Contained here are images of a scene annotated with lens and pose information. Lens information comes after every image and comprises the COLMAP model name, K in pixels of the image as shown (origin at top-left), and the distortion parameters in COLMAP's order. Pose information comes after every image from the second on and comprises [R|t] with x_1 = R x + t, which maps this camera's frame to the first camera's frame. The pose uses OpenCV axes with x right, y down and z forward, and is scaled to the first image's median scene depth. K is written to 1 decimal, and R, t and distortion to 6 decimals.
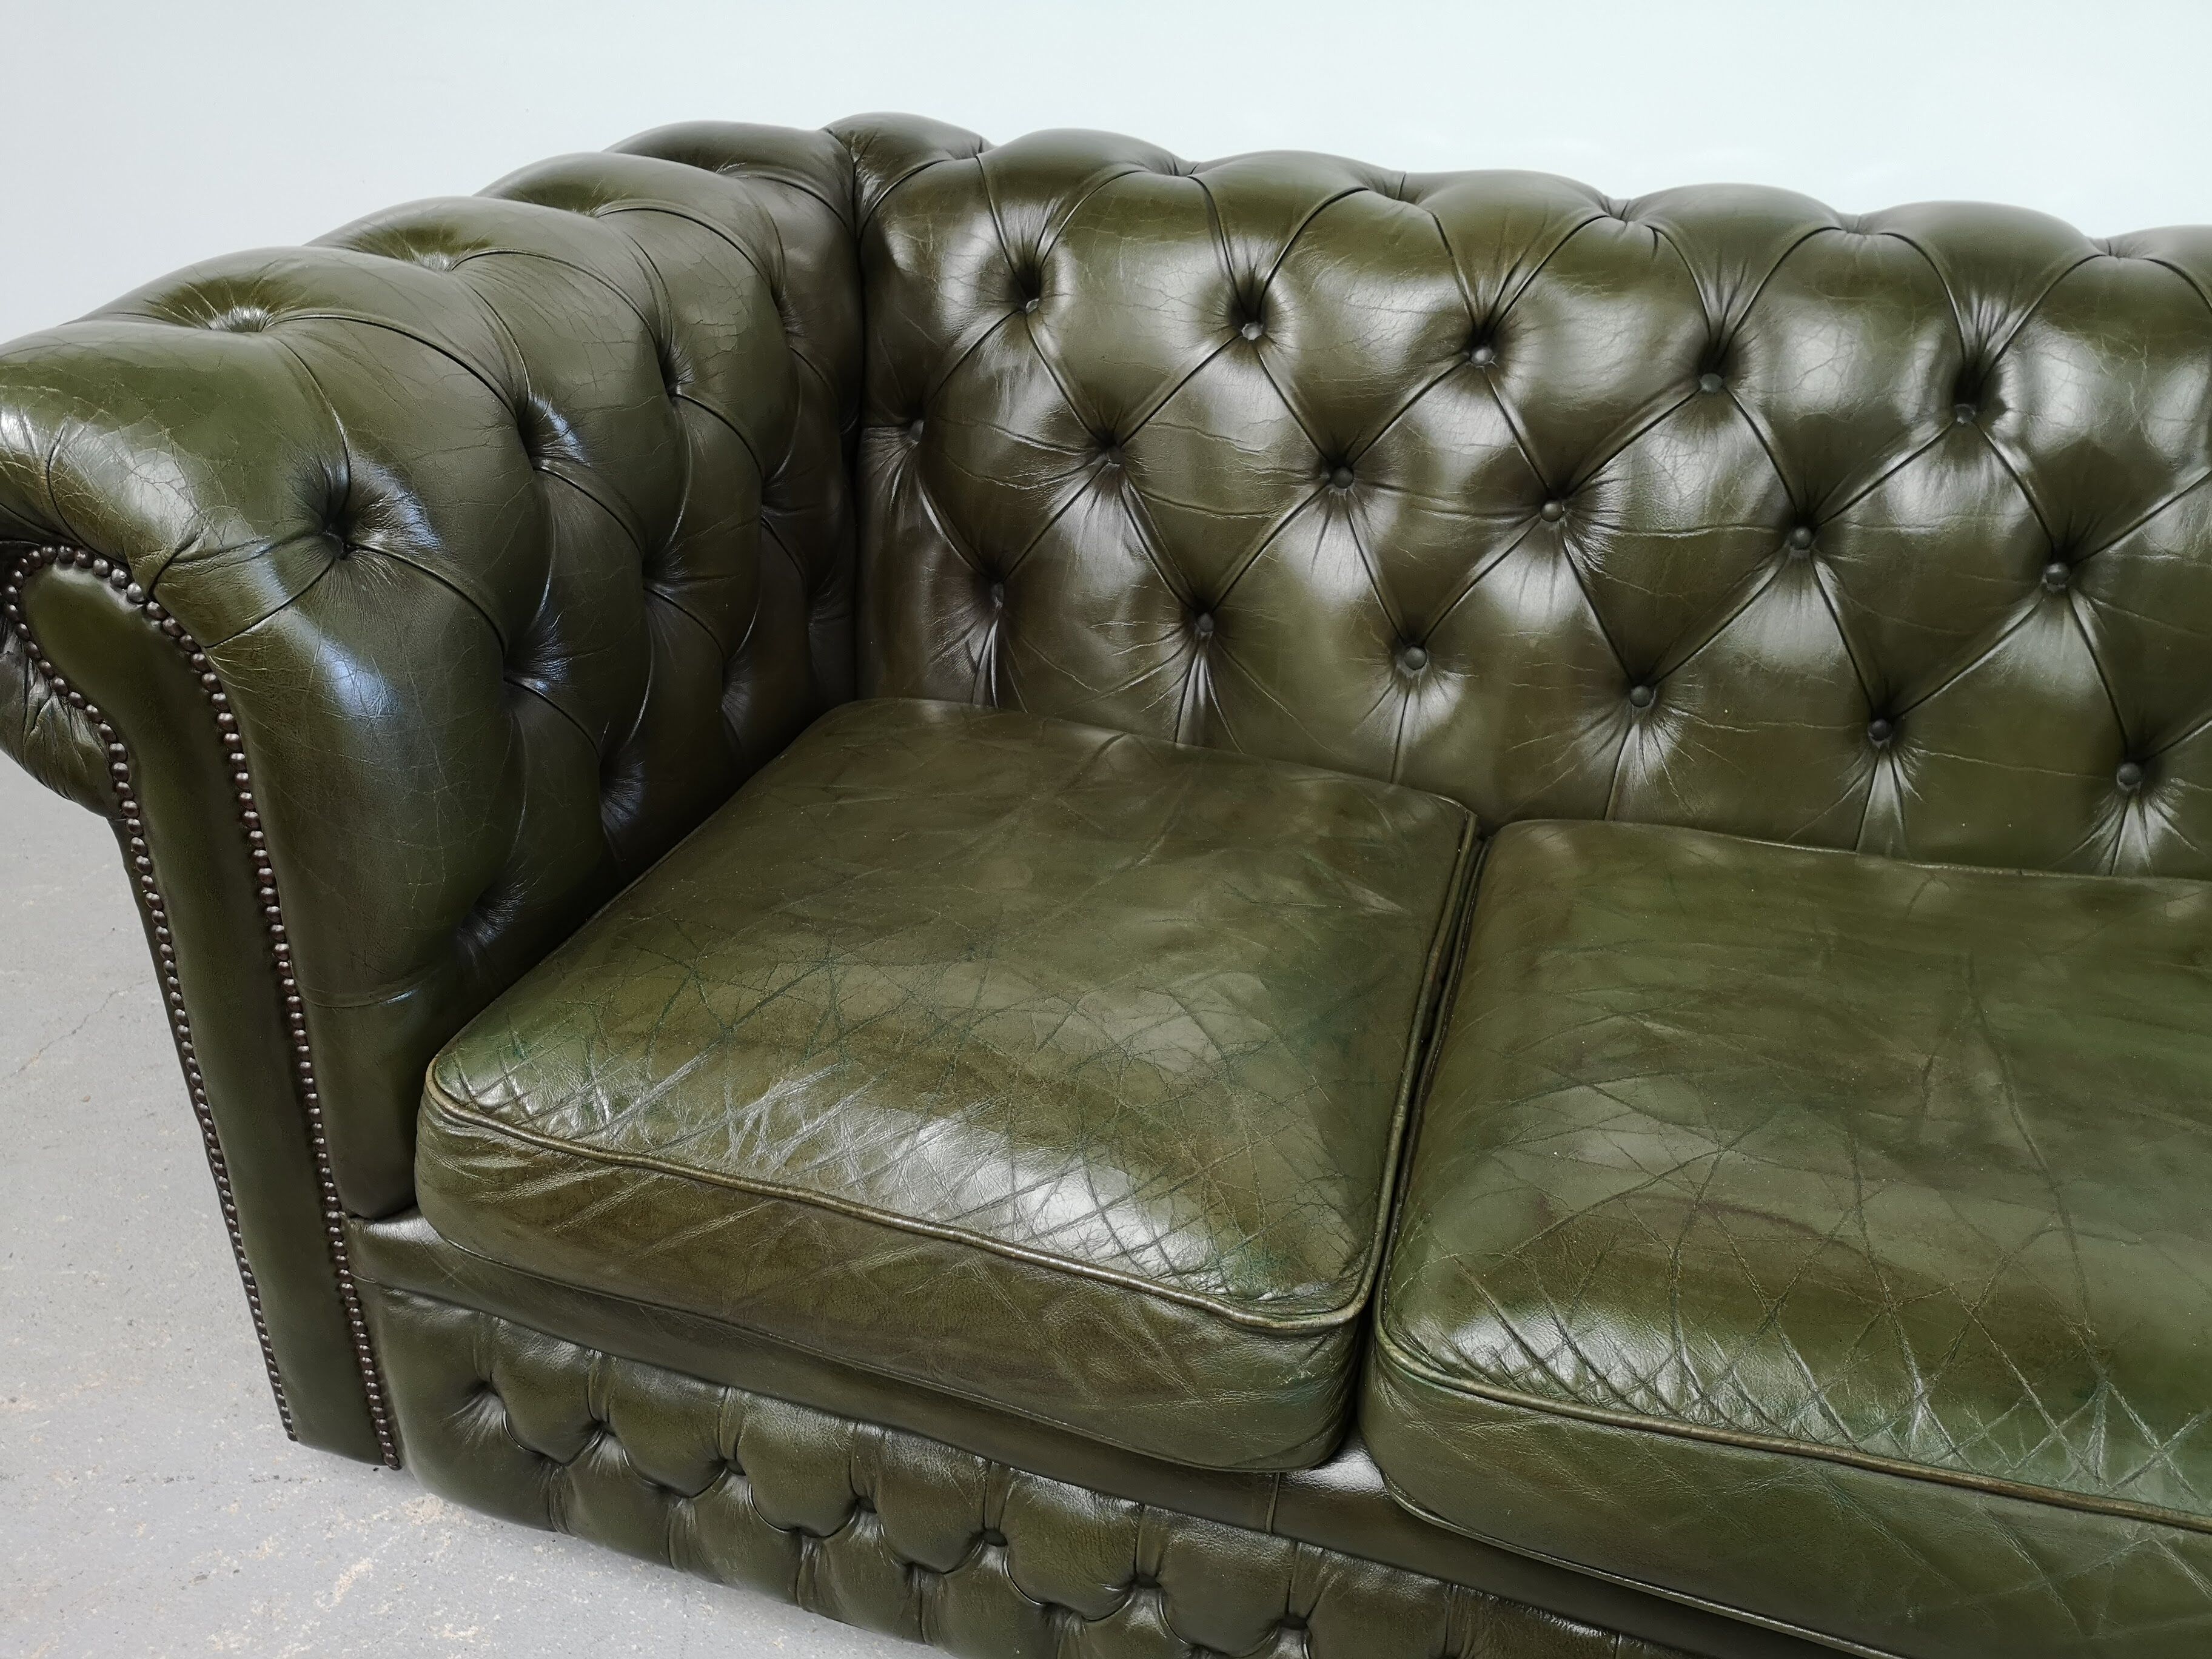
lens RADIAL K [[1764.9, 0, 1091.8], [0, 1764.9, 837.0], [0, 0, 1]] dist [0.040141, -0.065246]
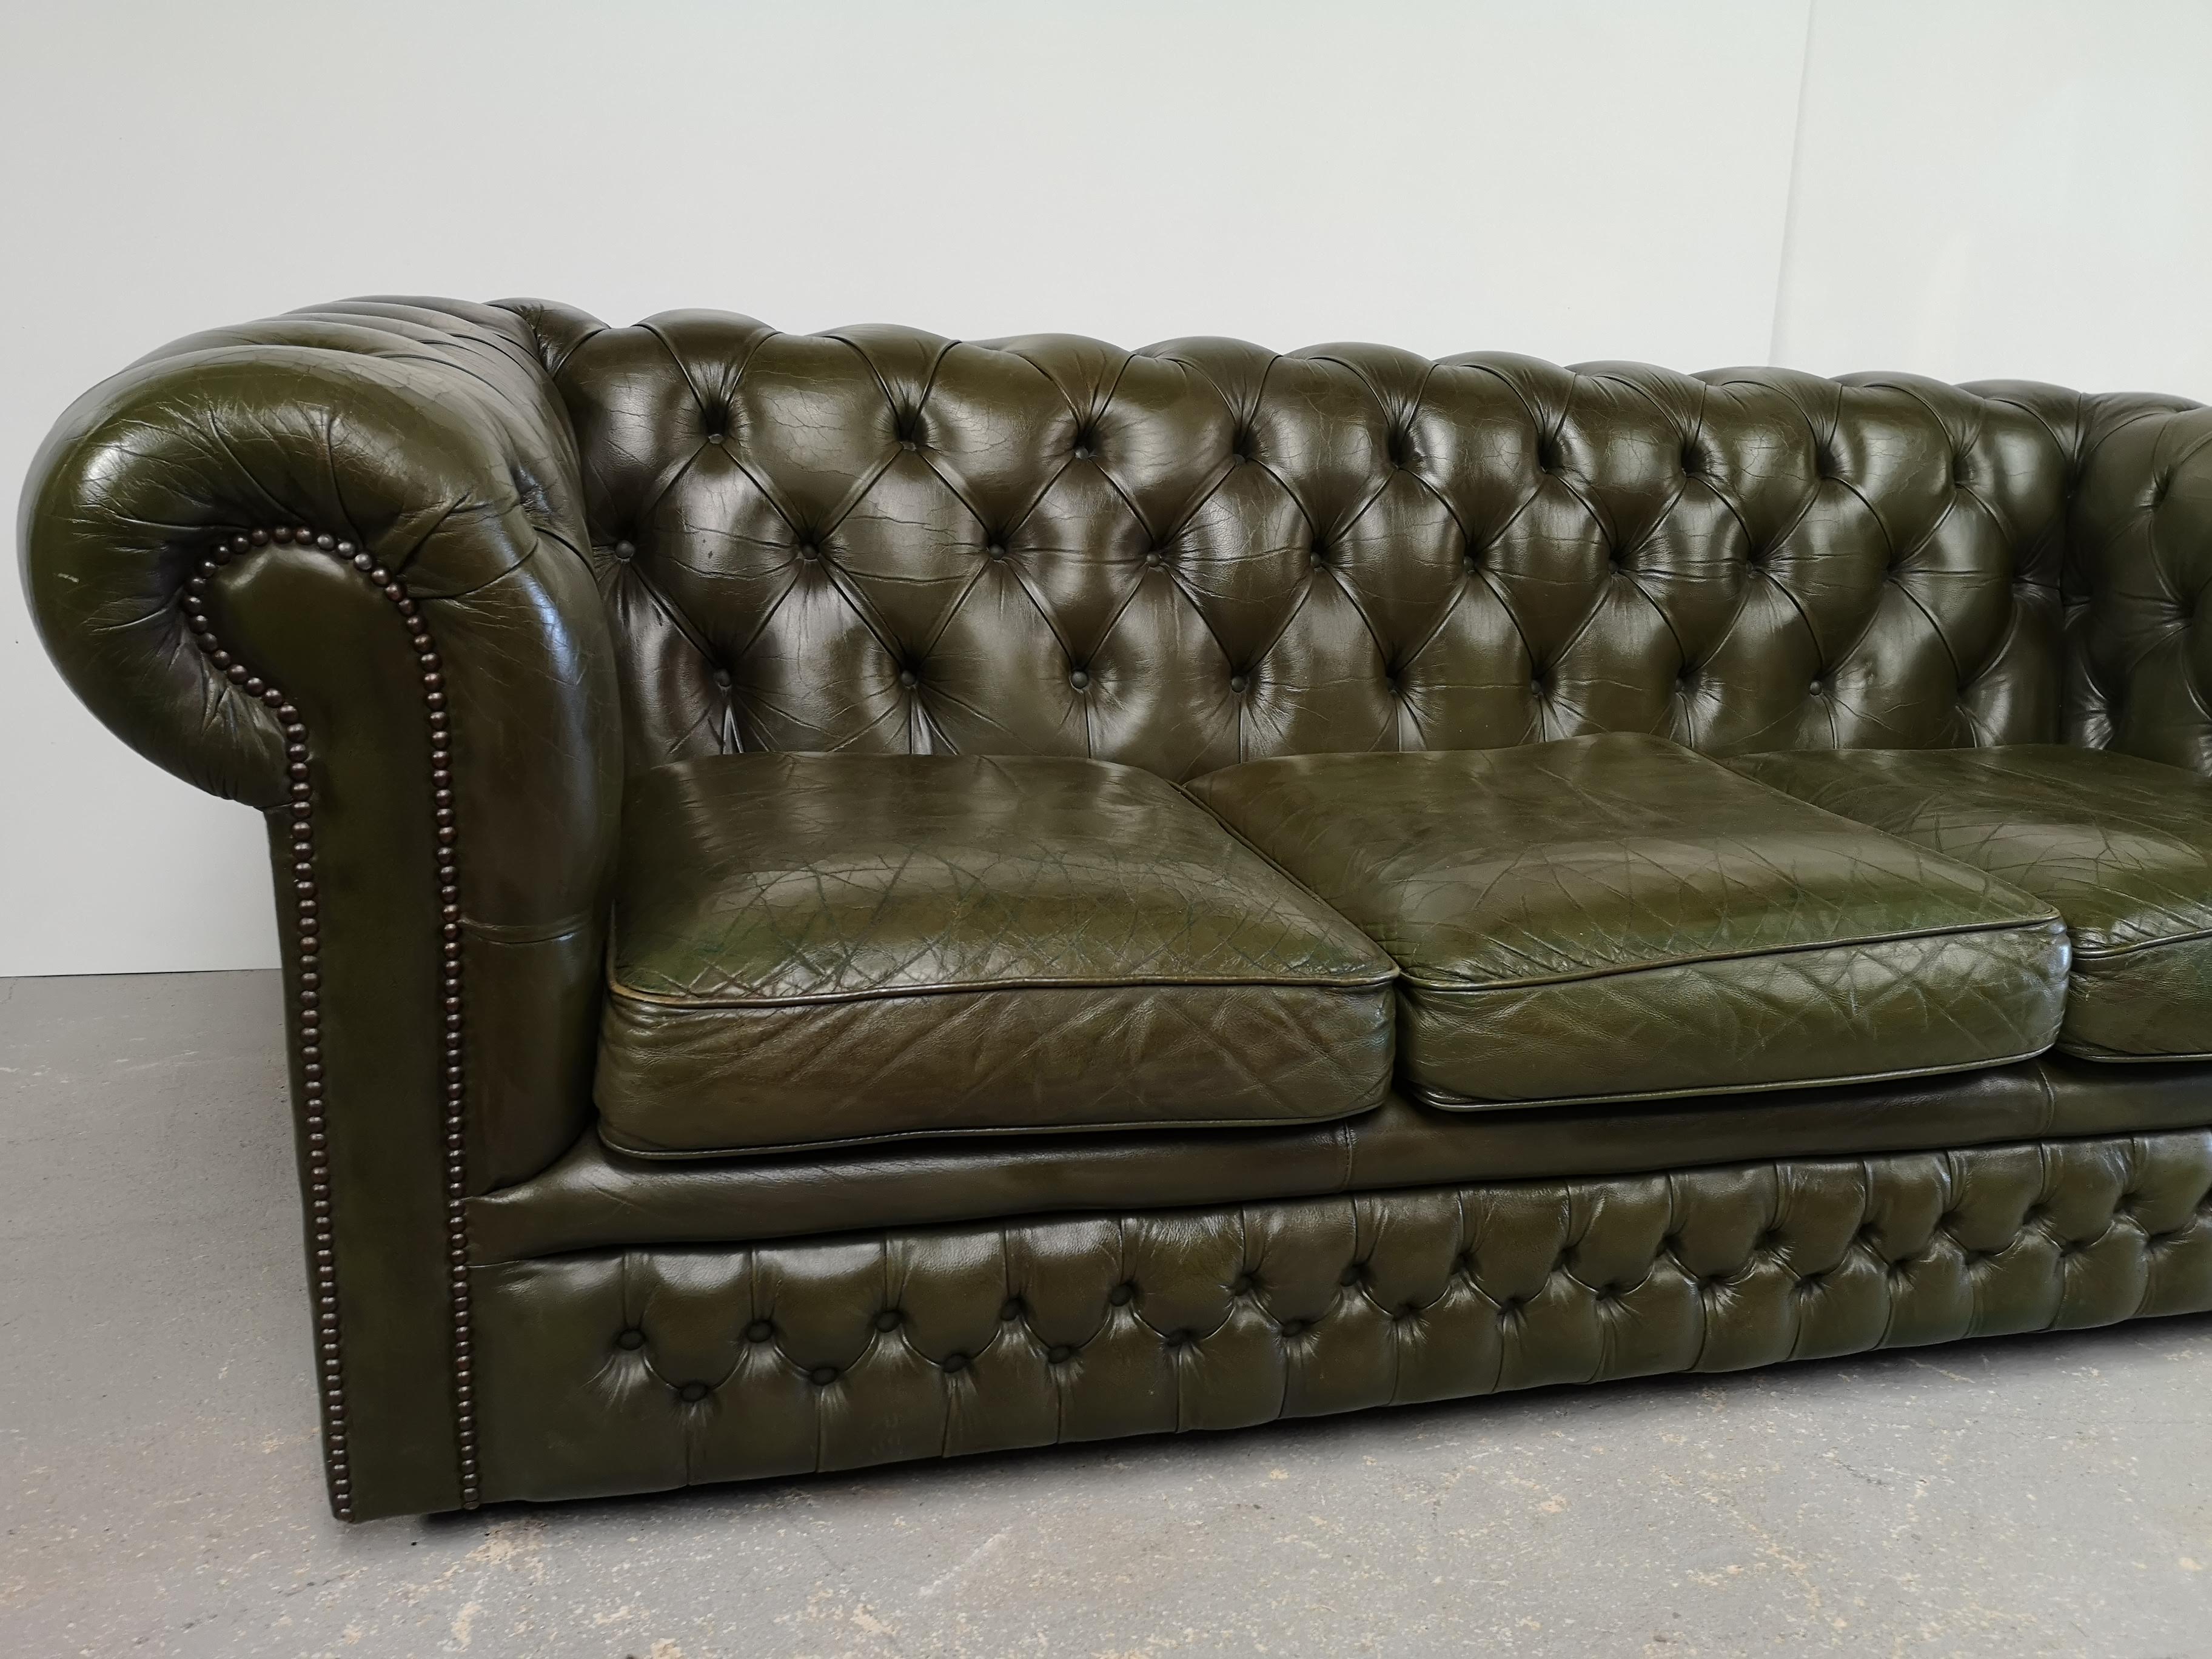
lens RADIAL K [[1764.9, 0, 1091.8], [0, 1764.9, 837.0], [0, 0, 1]] dist [0.040141, -0.065246]
pose [[0.851789, -0.138200, 0.505328, -0.580778], [0.235594, 0.962588, -0.133866, 0.224094], [-0.467923, 0.233078, 0.852481, -0.093510]]
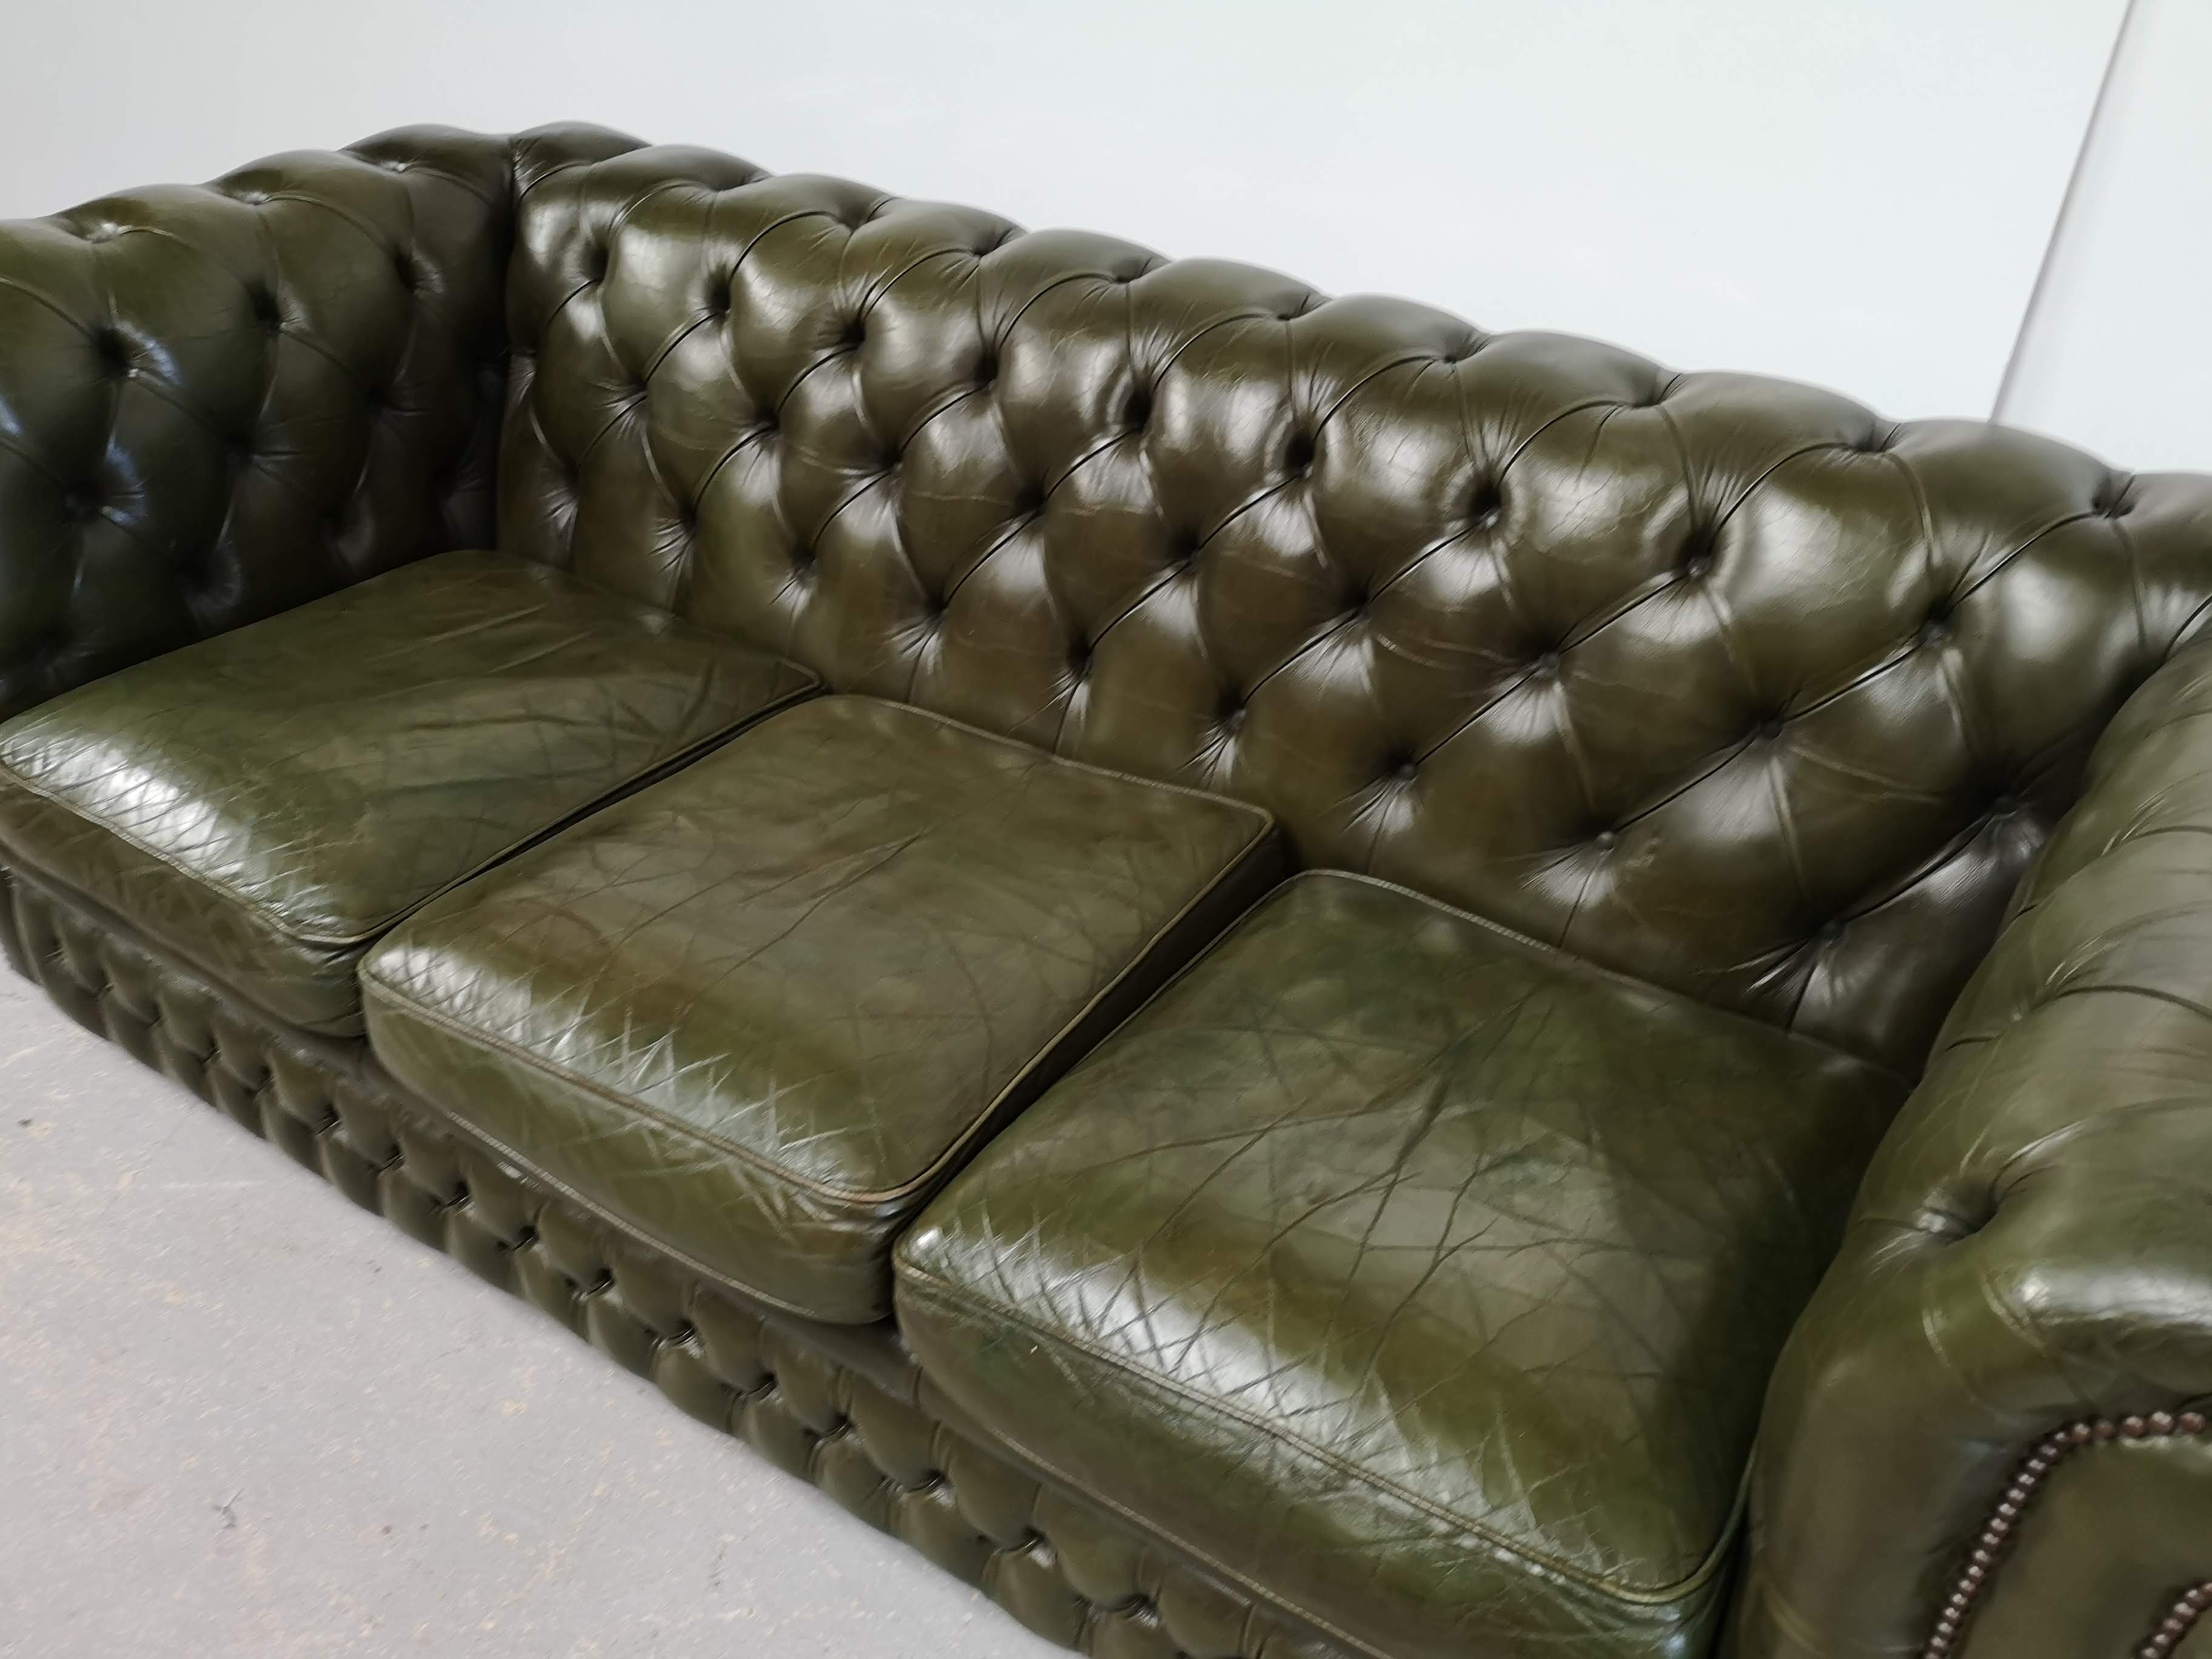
lens RADIAL K [[1755.2, 0, 1073.3], [0, 1755.2, 838.3], [0, 0, 1]] dist [0.035534, -0.057349]
pose [[0.961920, 0.153573, -0.226109, 0.869295], [-0.138124, 0.986954, 0.082724, -0.040628], [0.235863, -0.048343, 0.970583, -0.329432]]
